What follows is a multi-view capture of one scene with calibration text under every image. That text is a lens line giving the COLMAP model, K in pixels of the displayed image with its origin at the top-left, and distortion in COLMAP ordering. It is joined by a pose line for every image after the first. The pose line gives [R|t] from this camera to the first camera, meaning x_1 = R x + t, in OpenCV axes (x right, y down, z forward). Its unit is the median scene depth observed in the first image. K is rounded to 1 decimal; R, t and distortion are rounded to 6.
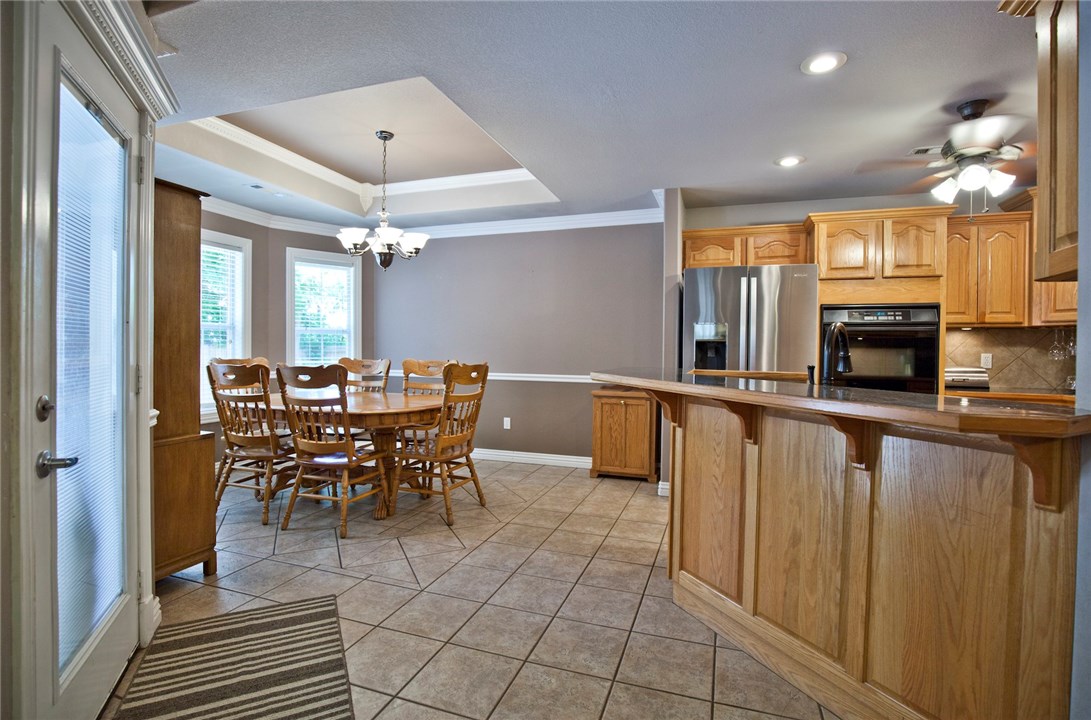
lens RADIAL K [[499.7, 0, 551.1], [0, 499.7, 354.9], [0, 0, 1]] dist [-0.029617, 0.000118]
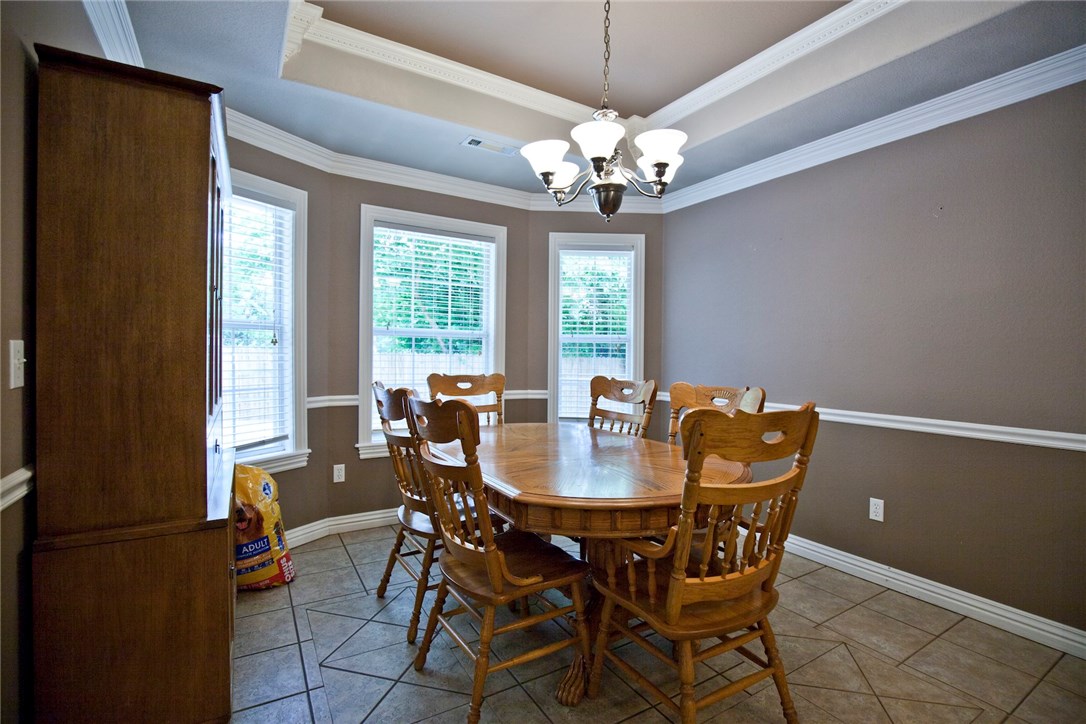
lens RADIAL K [[497.4, 0, 550.5], [0, 497.4, 364.0], [0, 0, 1]] dist [-0.029617, 0.000118]
pose [[0.770900, 0.013535, -0.636812, -0.041433], [-0.014938, 0.999883, 0.003169, -0.016413], [0.636781, 0.007070, 0.771012, 0.585009]]
